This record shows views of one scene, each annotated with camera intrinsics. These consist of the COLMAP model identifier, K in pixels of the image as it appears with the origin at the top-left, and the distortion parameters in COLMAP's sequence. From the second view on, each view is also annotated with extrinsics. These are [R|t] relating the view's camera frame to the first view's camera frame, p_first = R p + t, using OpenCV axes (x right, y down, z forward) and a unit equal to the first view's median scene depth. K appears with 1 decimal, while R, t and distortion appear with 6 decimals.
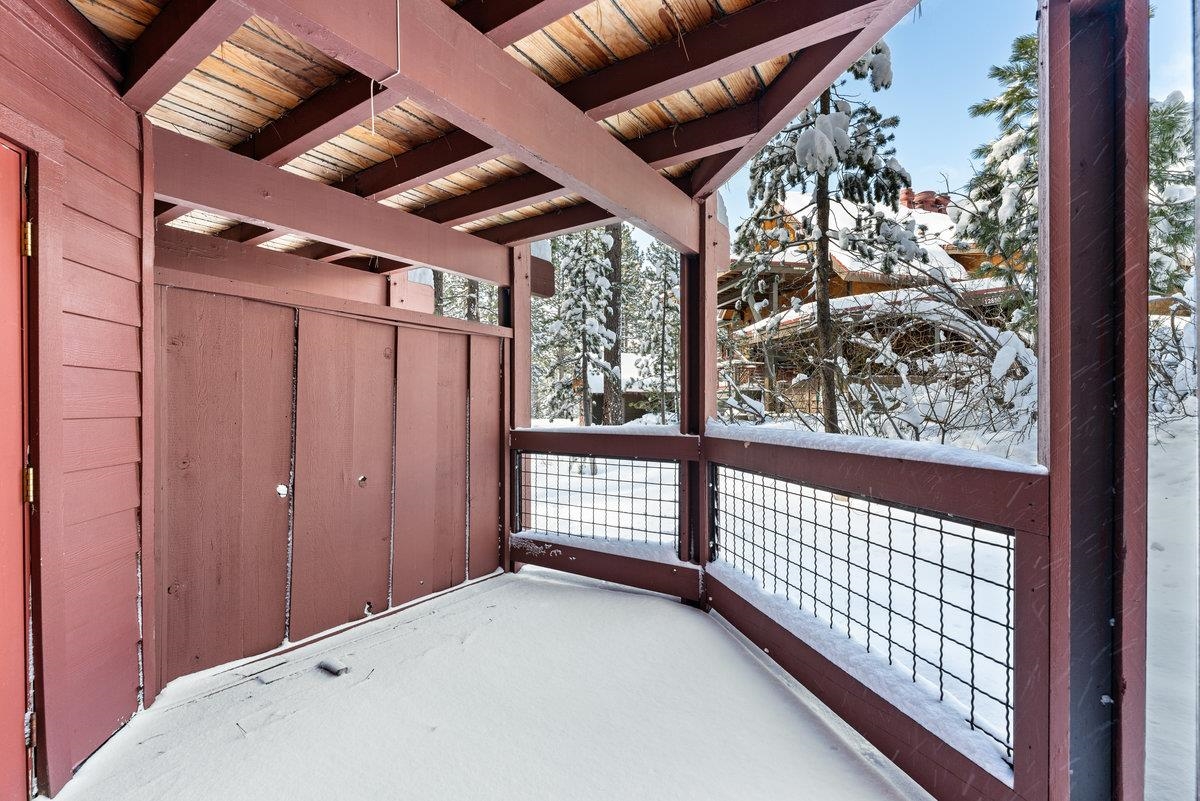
lens RADIAL K [[535.0, 0, 600.4], [0, 535.0, 406.3], [0, 0, 1]] dist [0.001696, 0.000131]
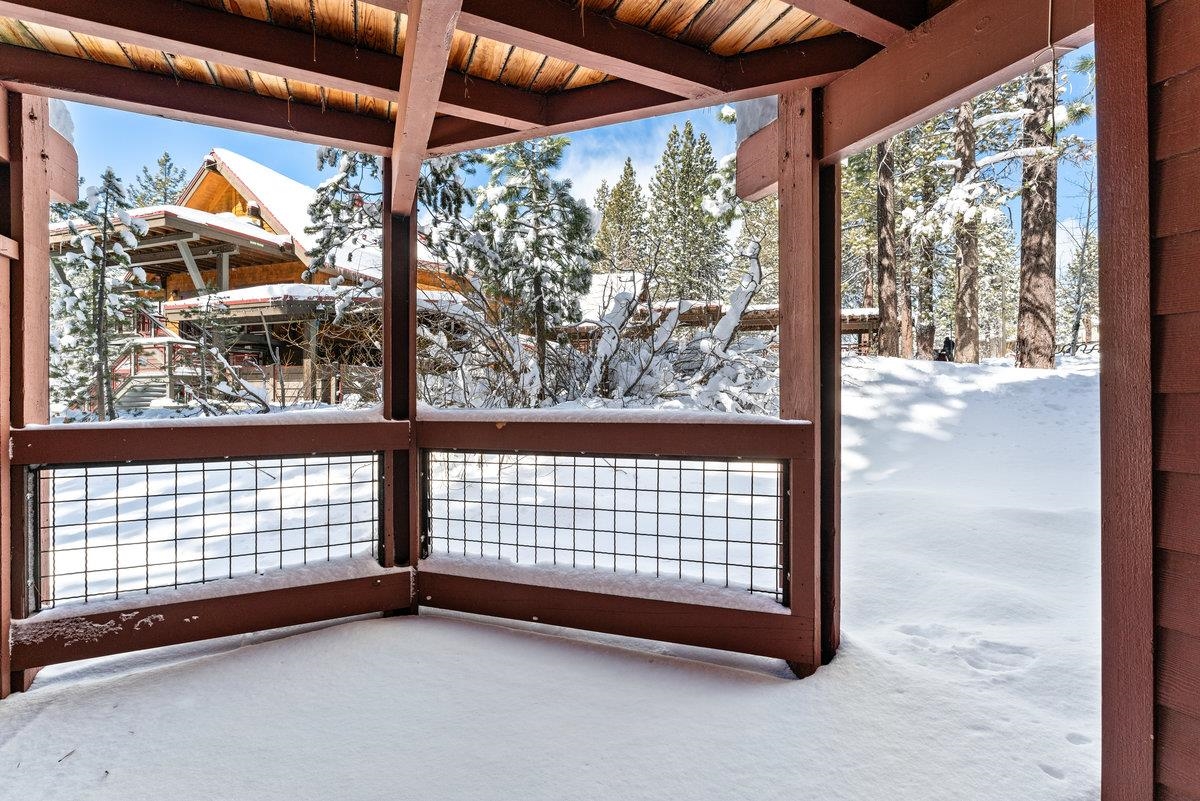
lens RADIAL K [[507.3, 0, 598.7], [0, 507.3, 396.3], [0, 0, 1]] dist [-0.003273, -0.000533]
pose [[0.518583, -0.002393, 0.855024, -0.356939], [0.001599, 0.999997, 0.001829, 0.013123], [-0.855026, 0.000419, 0.518585, 0.281505]]
